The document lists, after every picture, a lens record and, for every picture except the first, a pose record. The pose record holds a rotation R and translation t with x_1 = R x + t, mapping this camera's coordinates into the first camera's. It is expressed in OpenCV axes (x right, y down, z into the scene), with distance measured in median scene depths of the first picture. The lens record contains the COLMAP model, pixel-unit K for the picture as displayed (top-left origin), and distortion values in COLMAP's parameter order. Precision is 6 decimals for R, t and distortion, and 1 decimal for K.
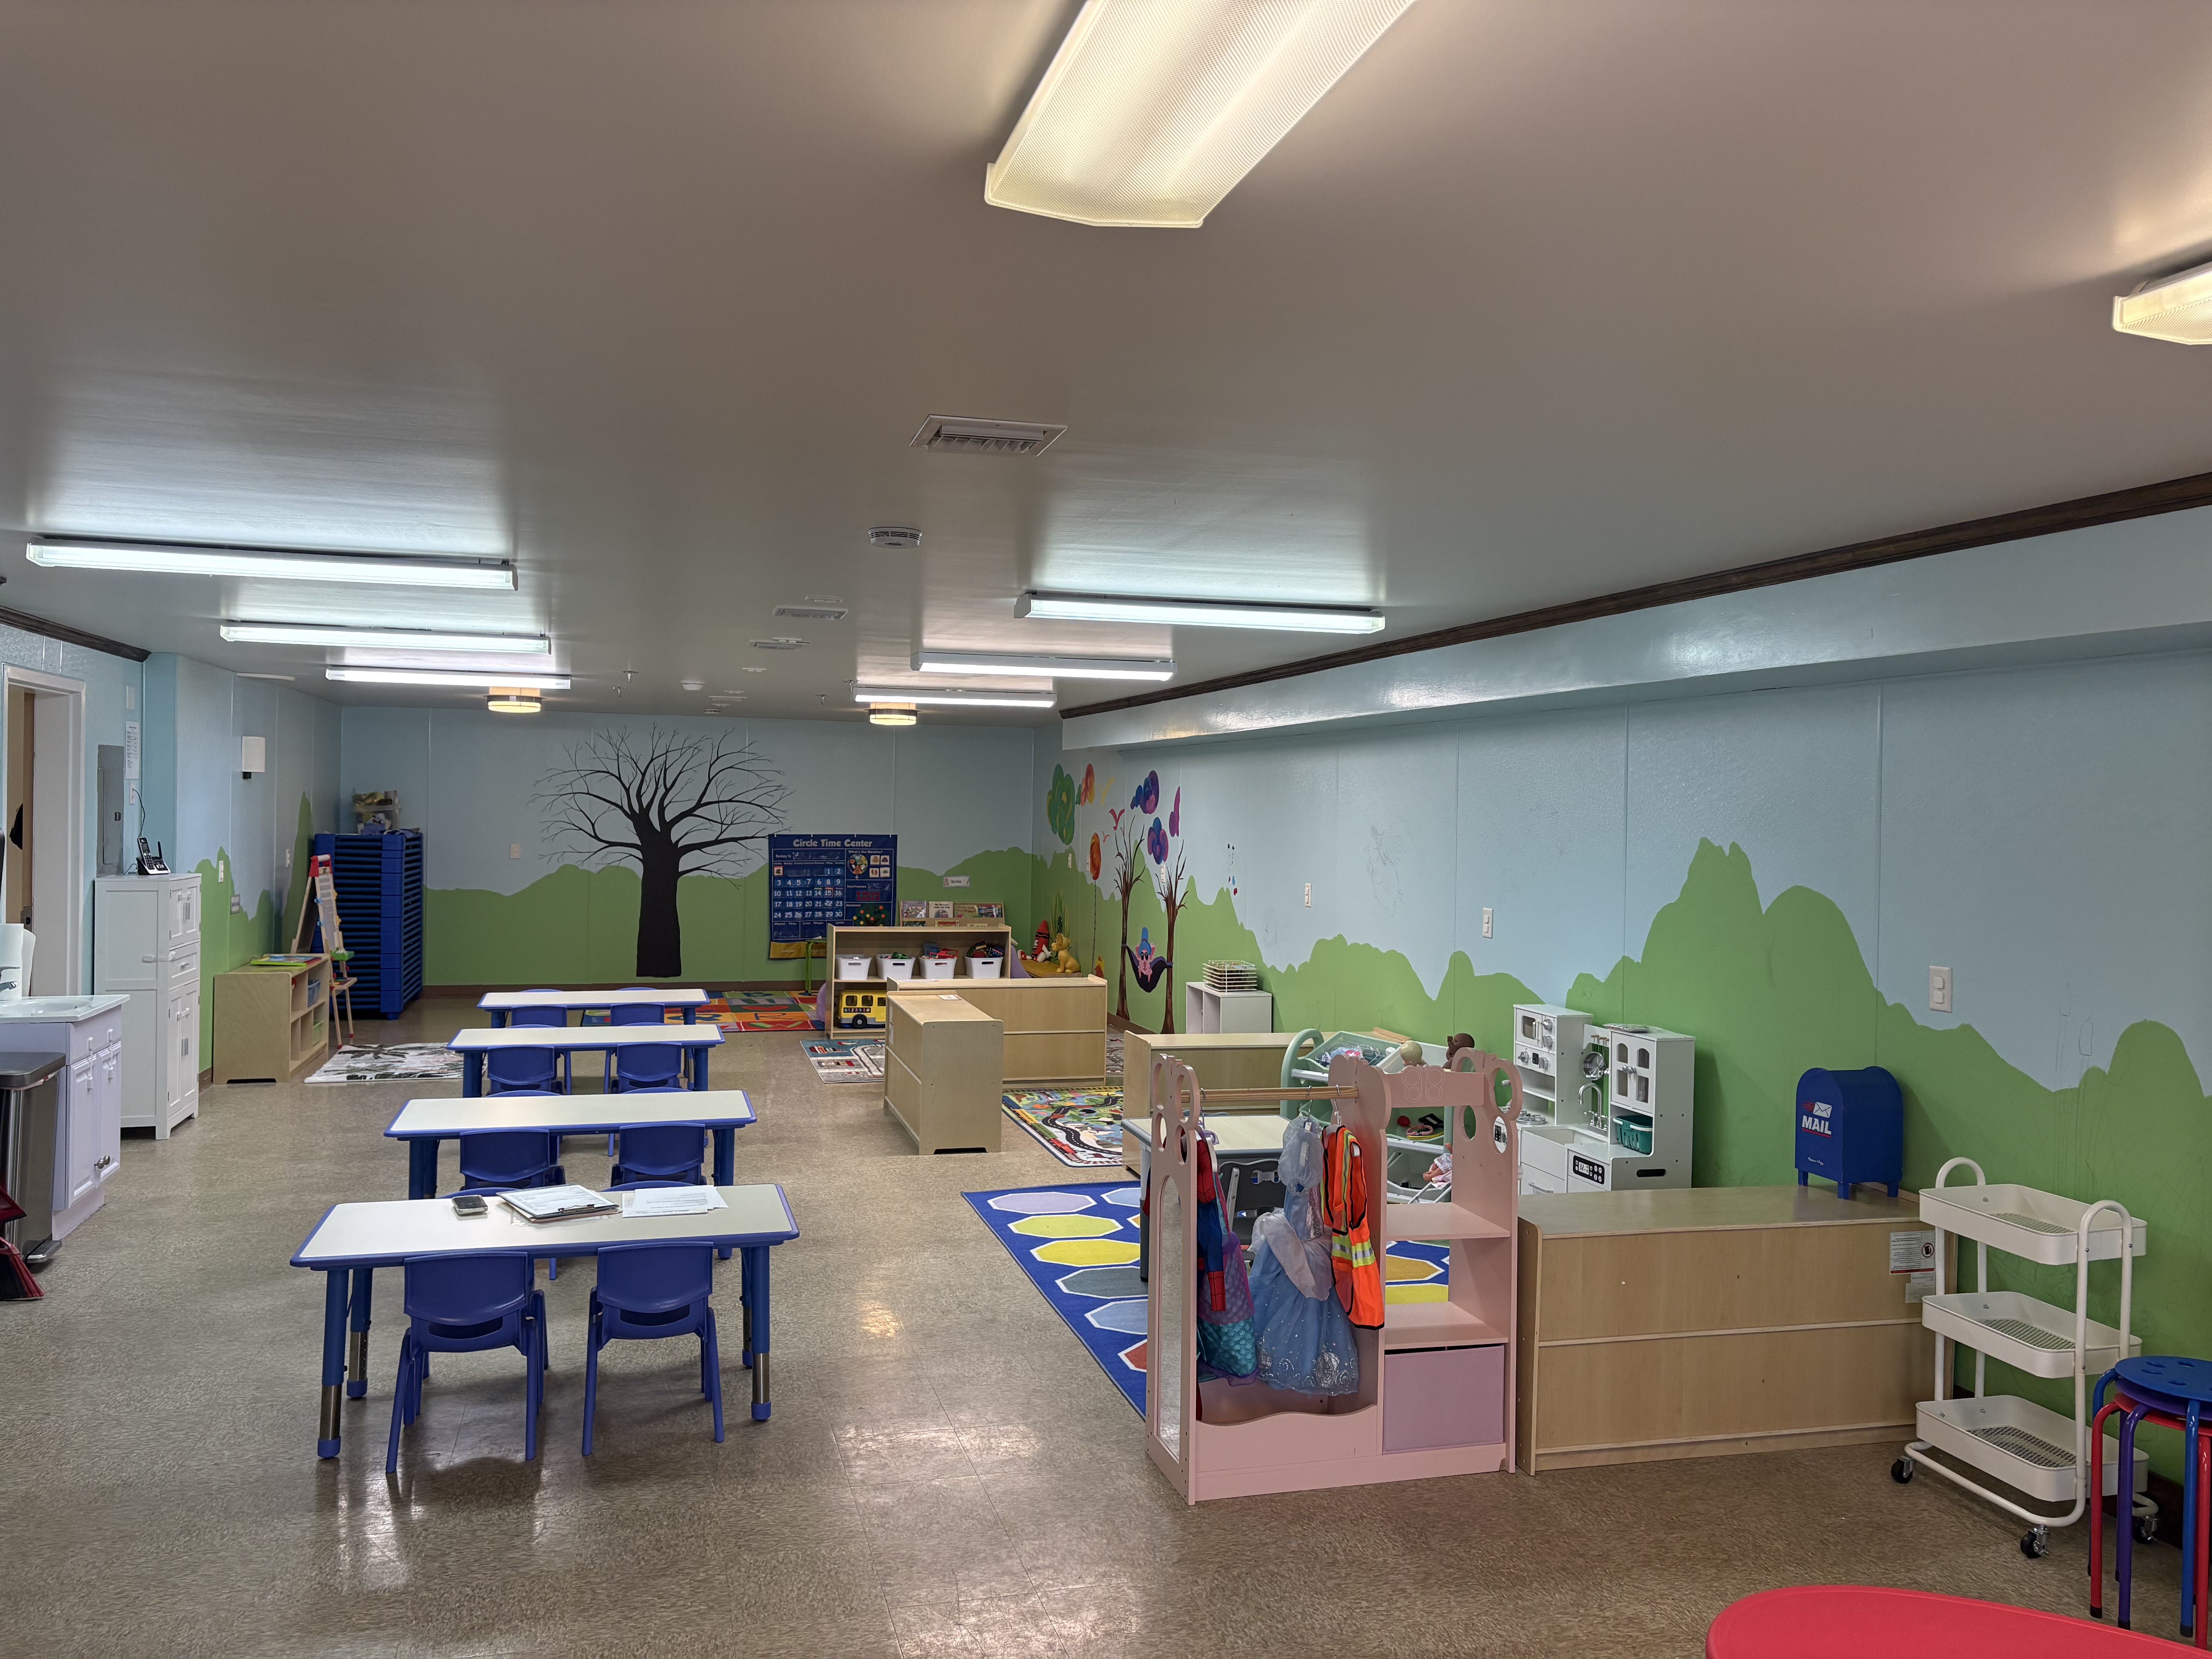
lens RADIAL K [[1693.6, 0, 1106.0], [0, 1693.6, 829.5], [0, 0, 1]] dist [0.086127, -0.147850]
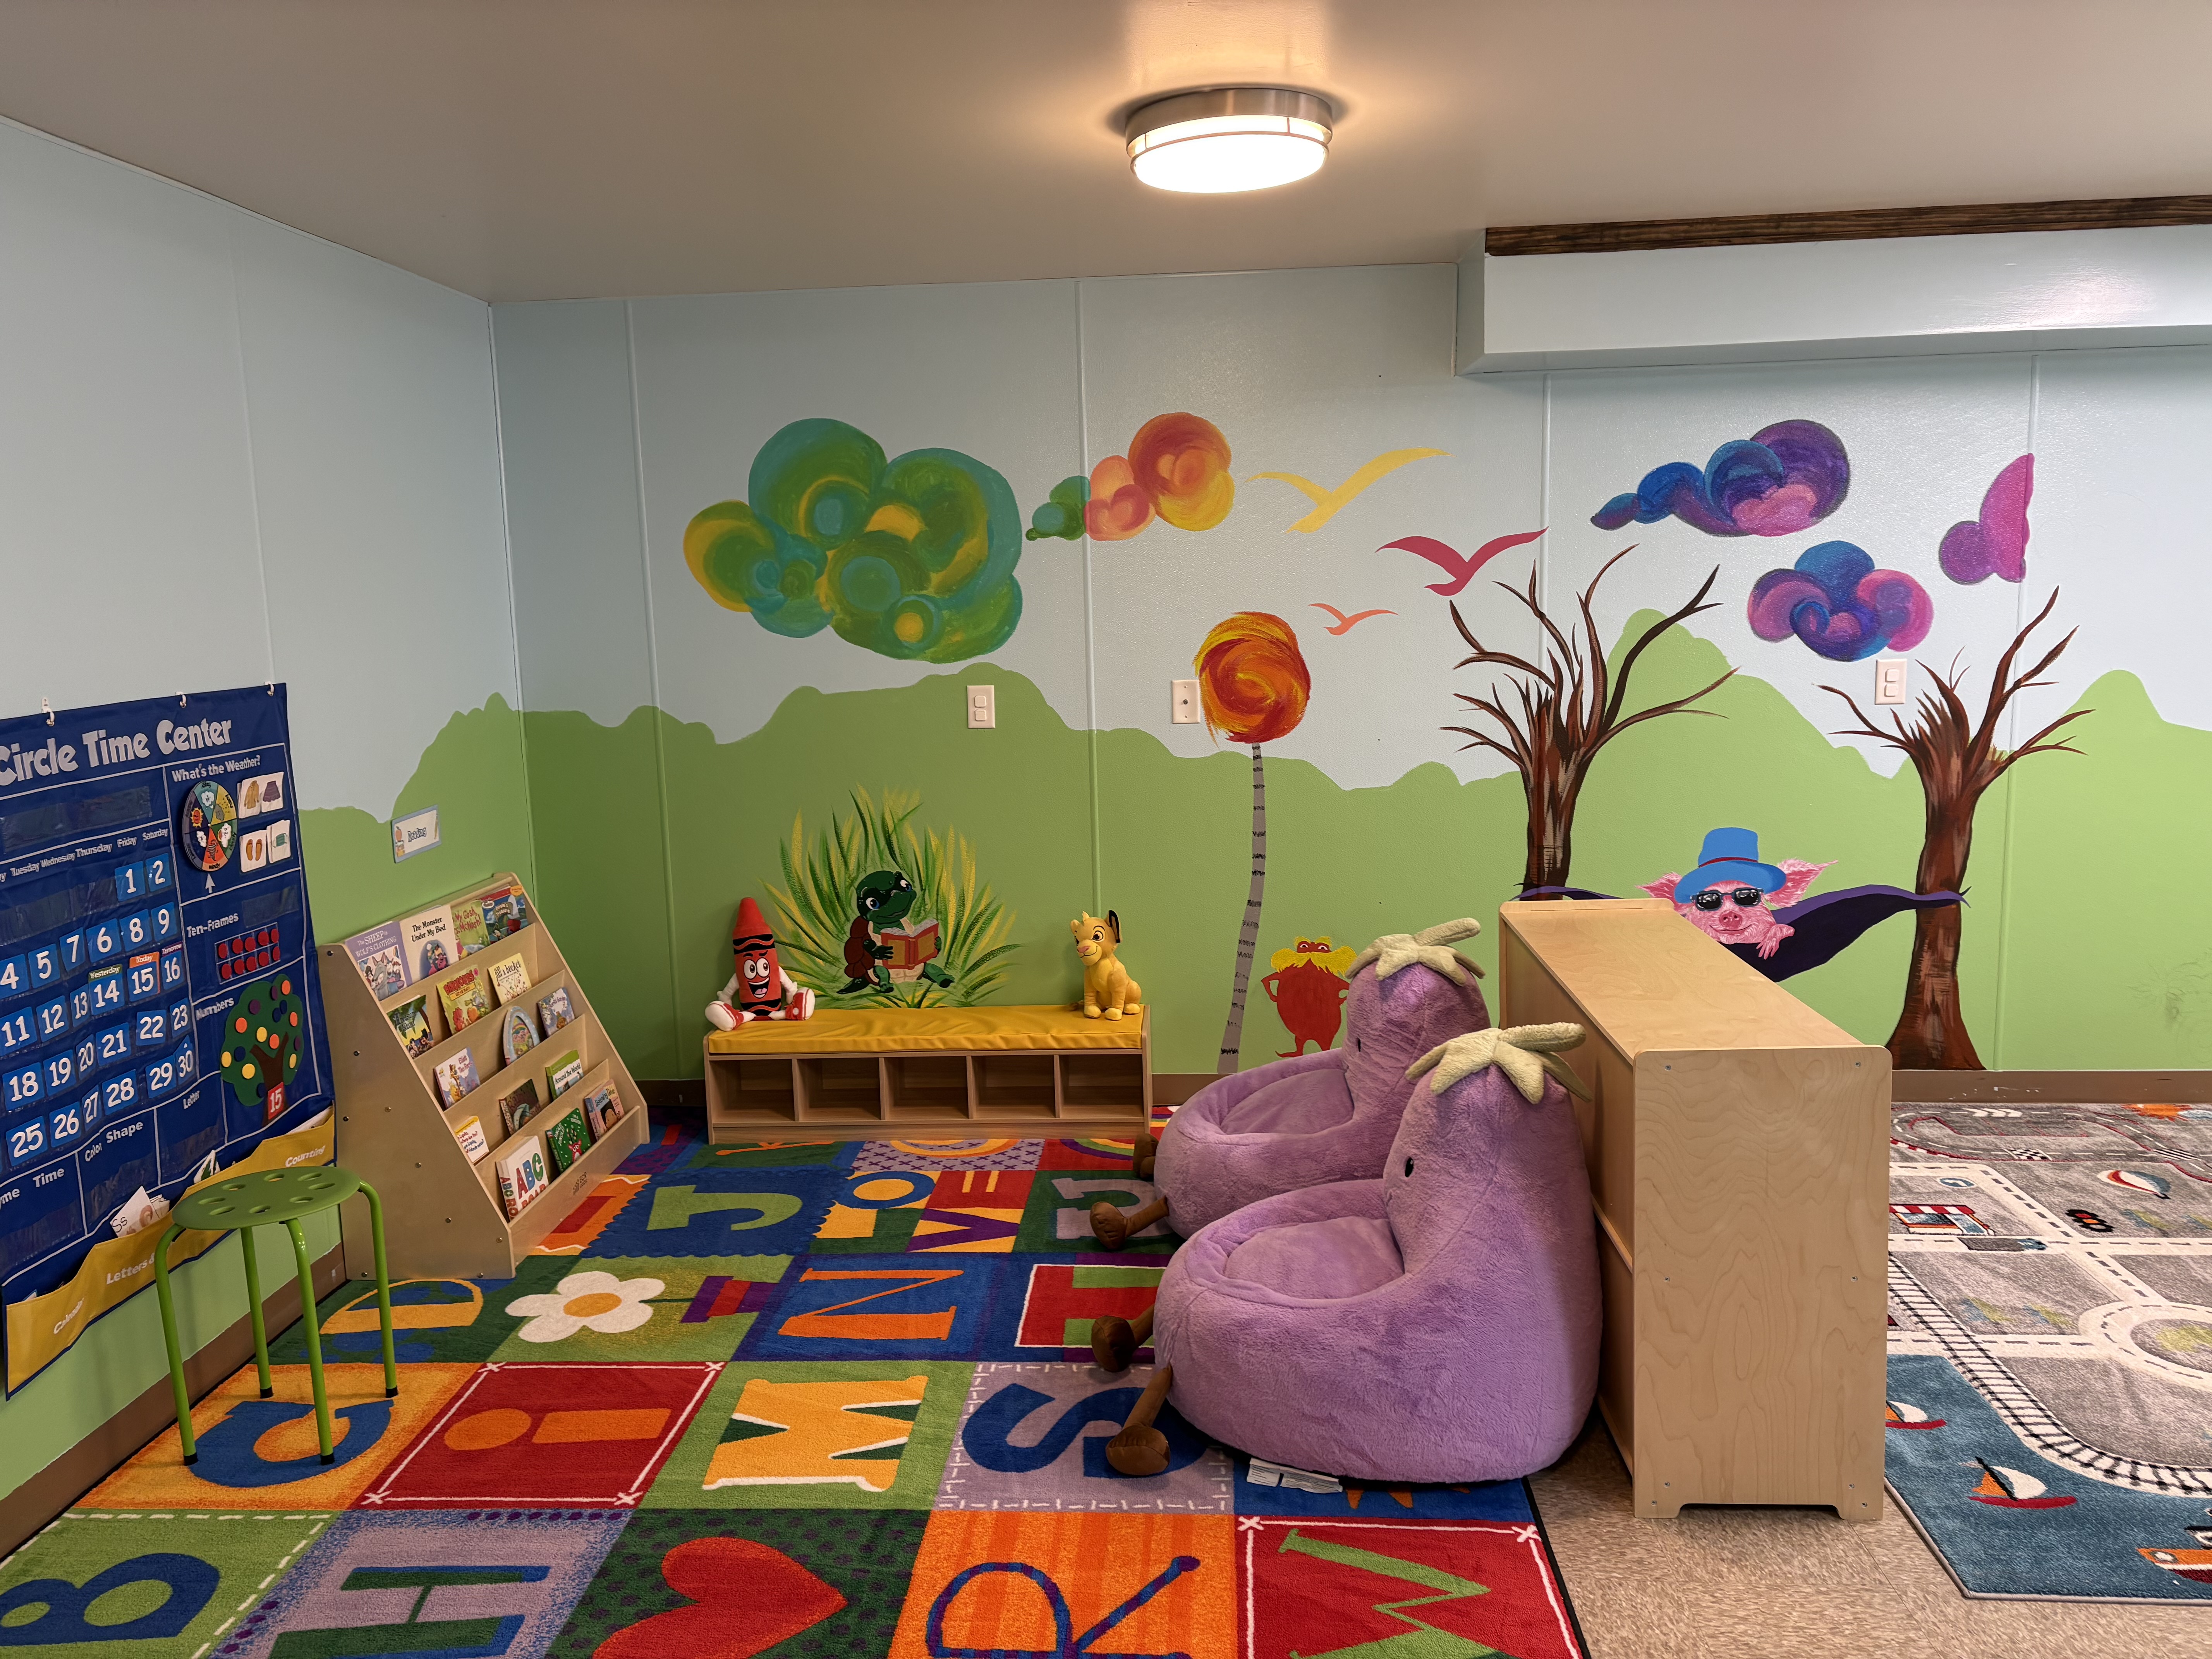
lens RADIAL K [[1693.6, 0, 1106.0], [0, 1693.6, 829.5], [0, 0, 1]] dist [0.086127, -0.147850]
pose [[0.329889, -0.162847, 0.929868, -0.320177], [0.046111, 0.986613, 0.156426, -0.009238], [-0.942893, -0.008726, 0.332981, 0.815352]]
